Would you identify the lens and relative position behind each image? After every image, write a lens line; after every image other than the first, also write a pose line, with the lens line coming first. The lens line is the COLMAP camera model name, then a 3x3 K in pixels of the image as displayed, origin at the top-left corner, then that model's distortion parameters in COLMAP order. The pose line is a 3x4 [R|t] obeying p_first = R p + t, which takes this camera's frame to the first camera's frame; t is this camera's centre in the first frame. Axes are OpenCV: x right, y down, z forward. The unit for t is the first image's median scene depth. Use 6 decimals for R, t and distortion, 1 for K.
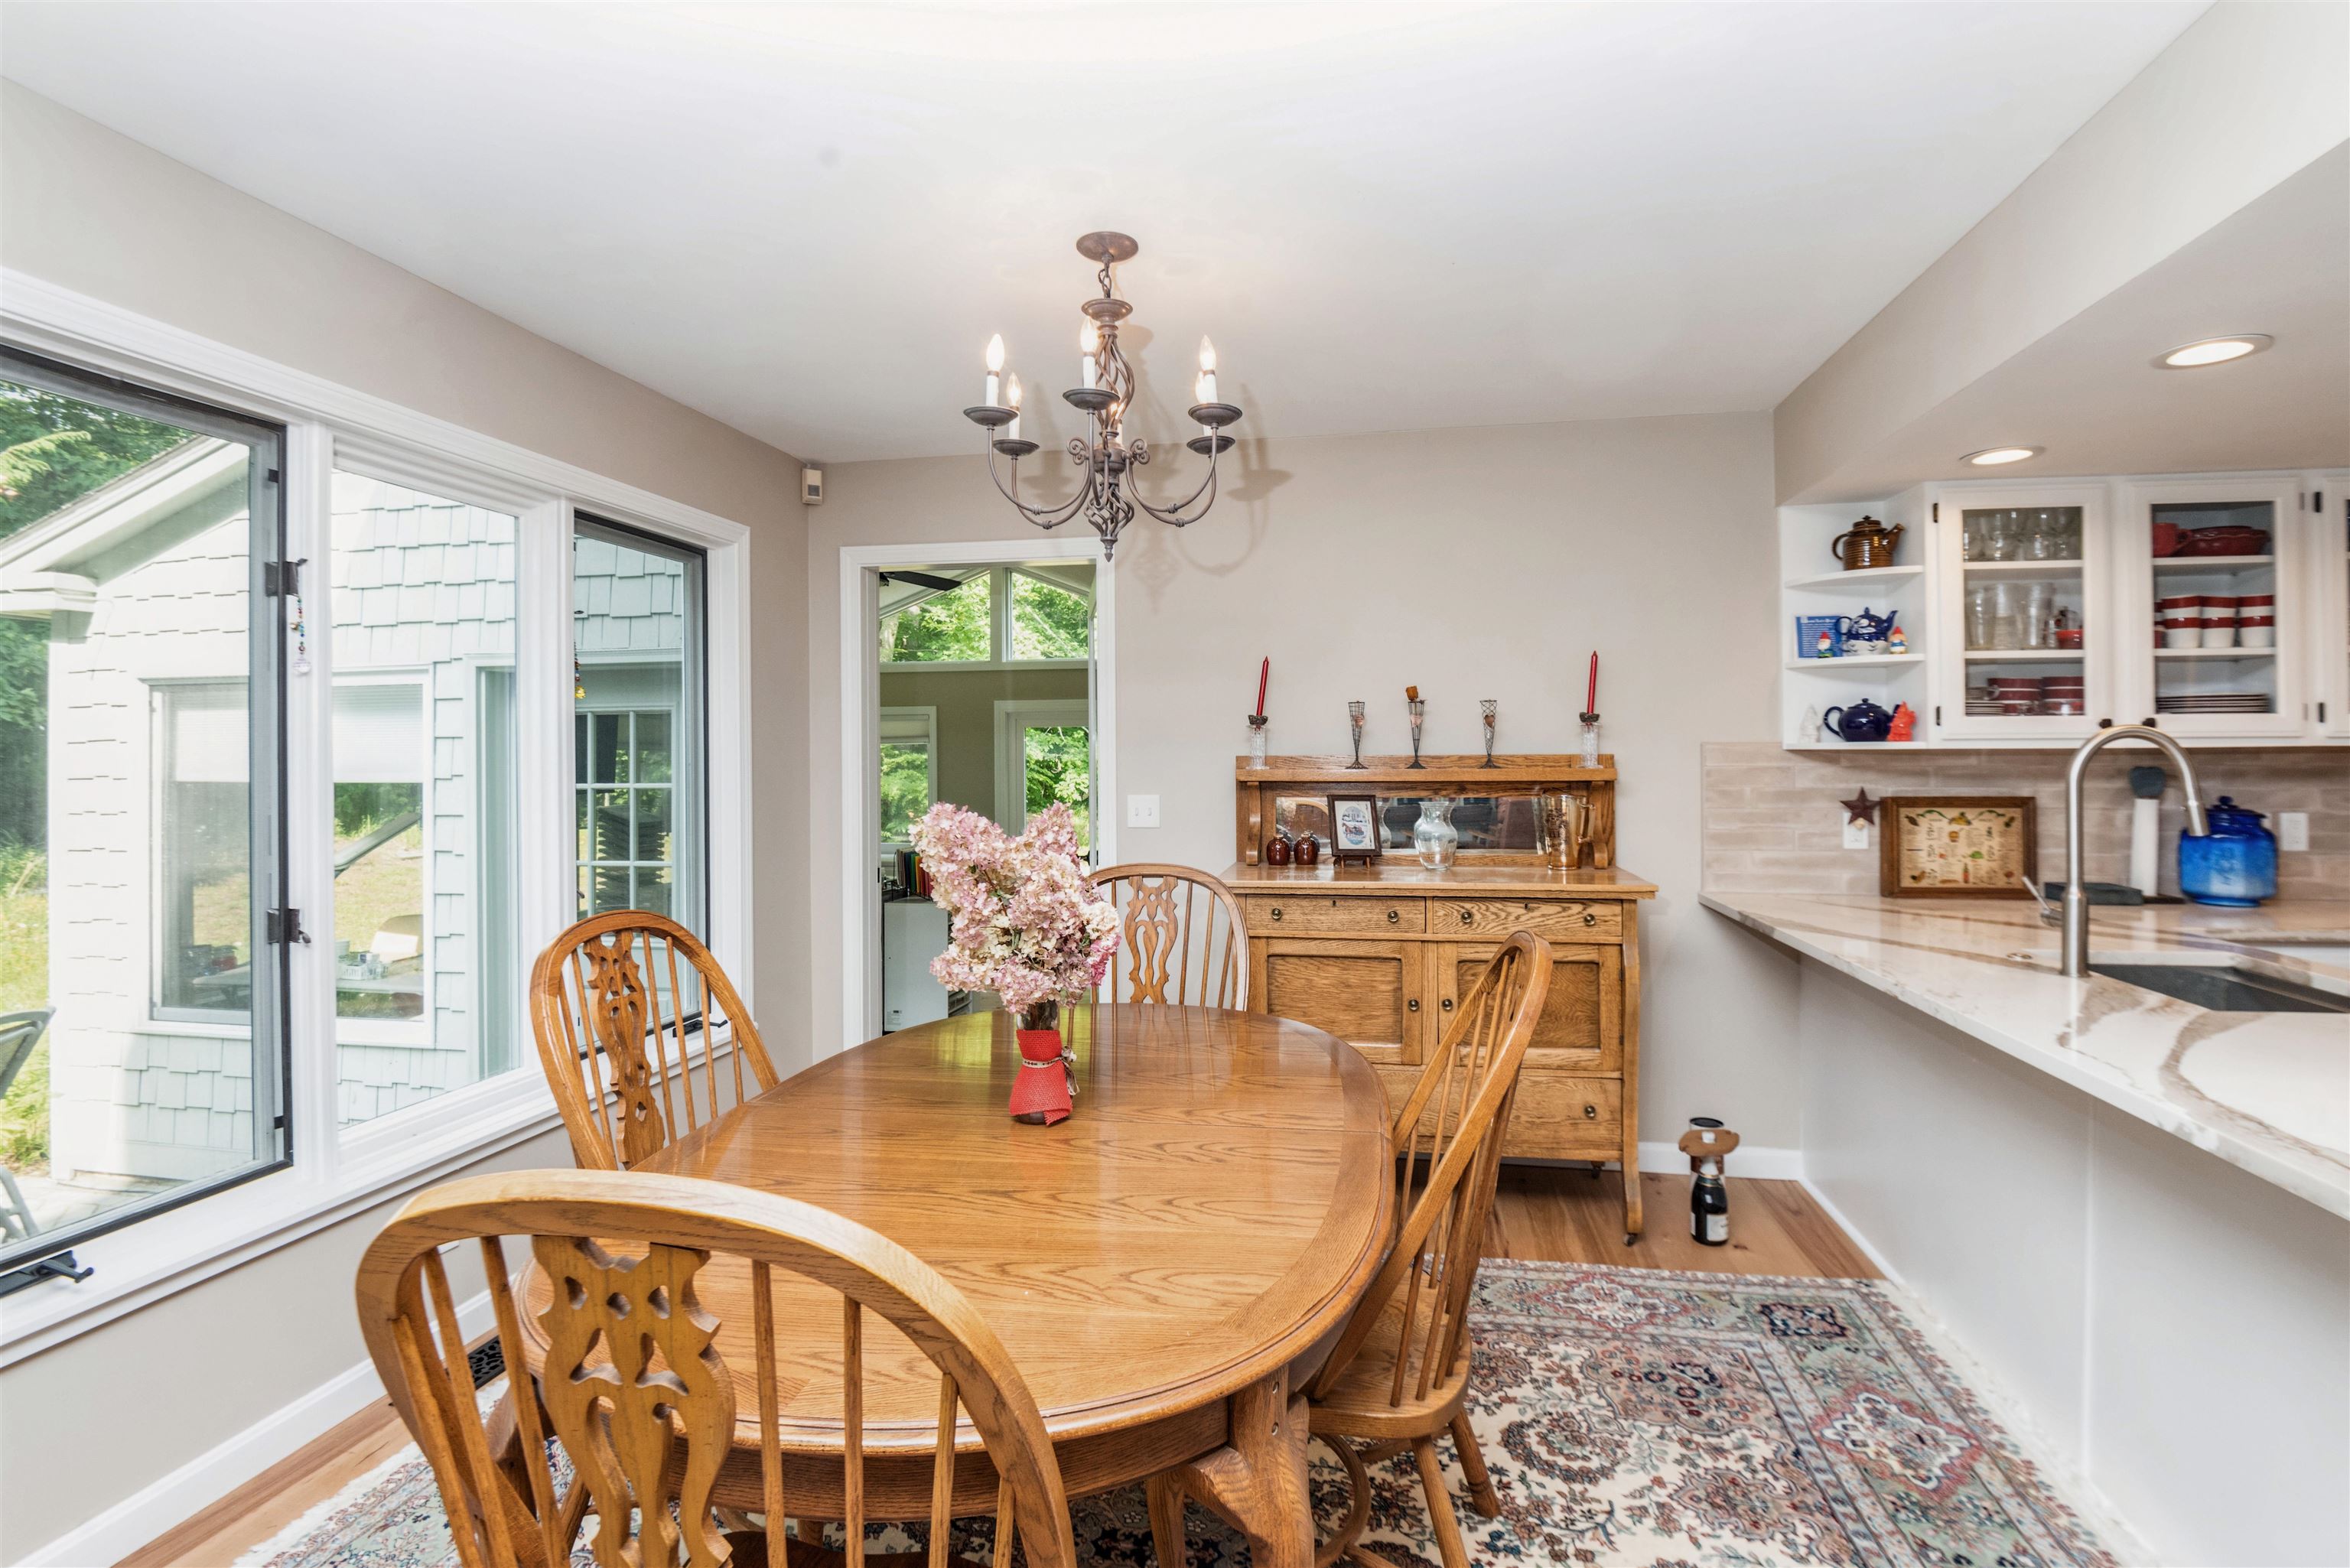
lens RADIAL K [[1130.6, 0, 1193.2], [0, 1130.6, 750.0], [0, 0, 1]] dist [-0.005025, -0.013440]
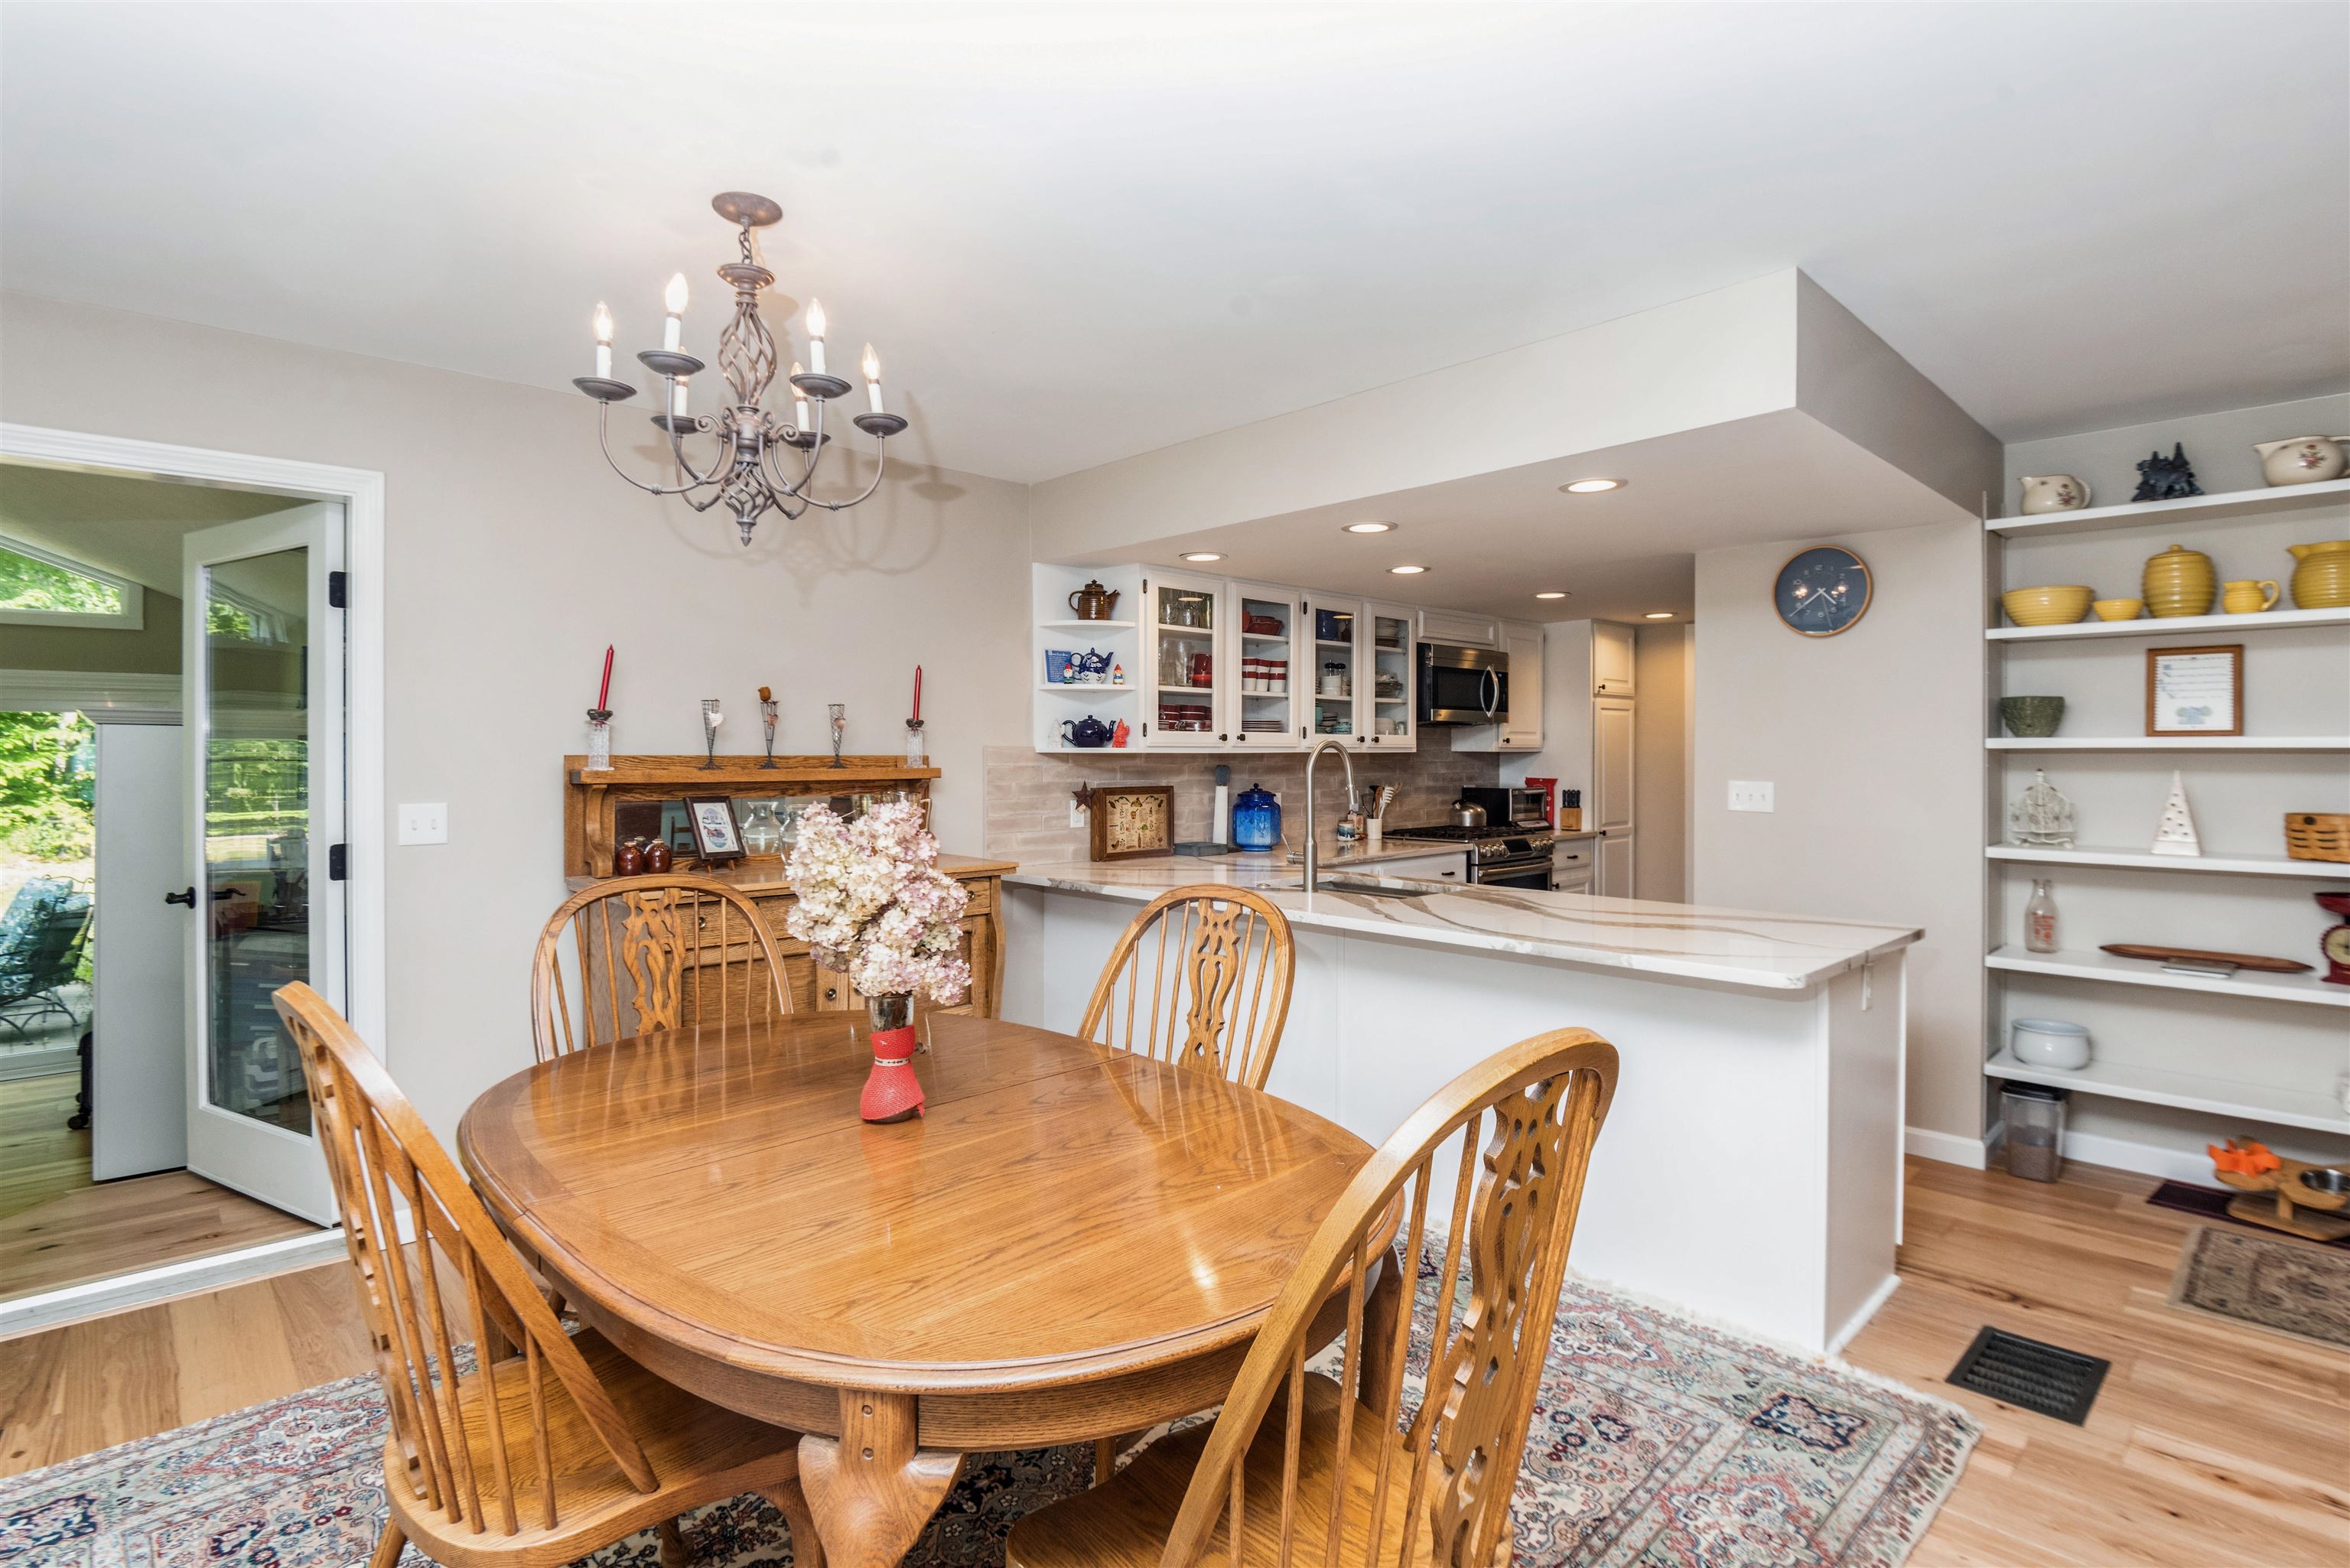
lens RADIAL K [[1130.6, 0, 1193.2], [0, 1130.6, 750.0], [0, 0, 1]] dist [-0.005025, -0.013440]
pose [[0.585383, 0.008620, 0.810711, -0.431499], [-0.006284, 0.999962, -0.006094, 0.003597], [-0.810732, -0.001527, 0.585415, 0.109406]]
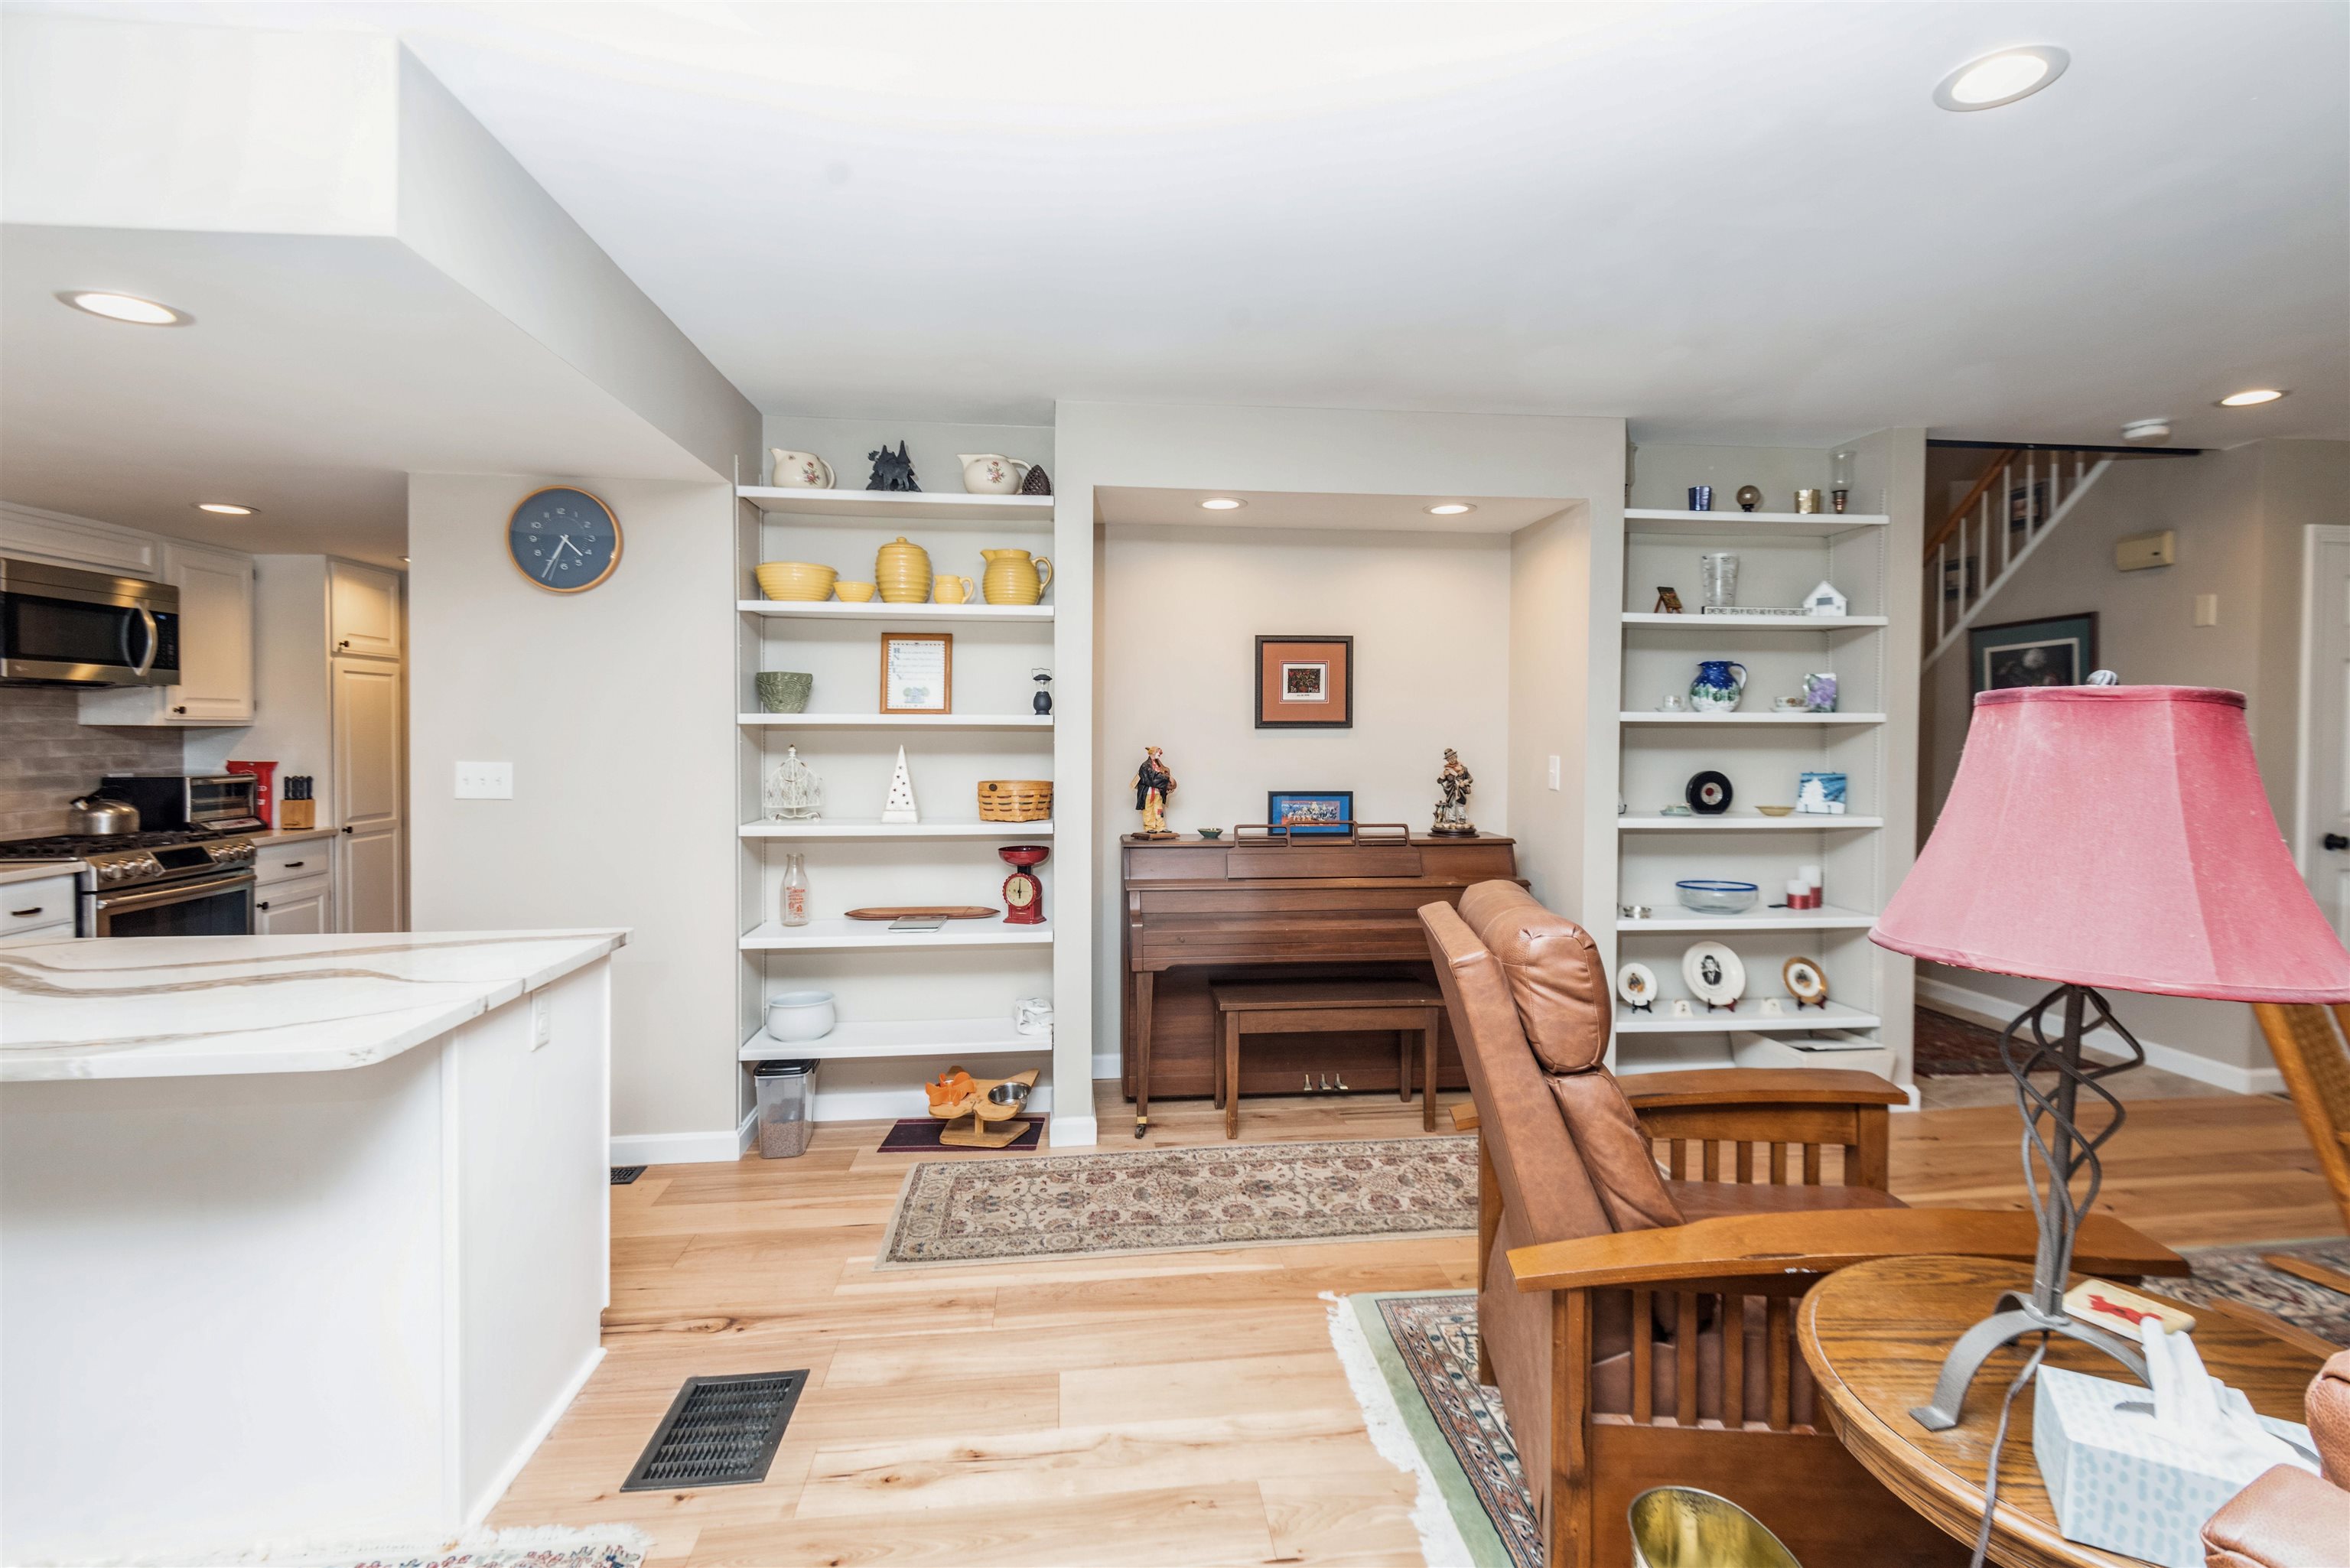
lens RADIAL K [[1080.9, 0, 1195.2], [0, 1080.9, 751.7], [0, 0, 1]] dist [-0.000727, -0.000057]
pose [[-0.292493, -0.010829, 0.956206, -0.190551], [-0.003678, 0.999941, 0.010199, 0.004984], [-0.956261, -0.000534, -0.292516, 0.013391]]
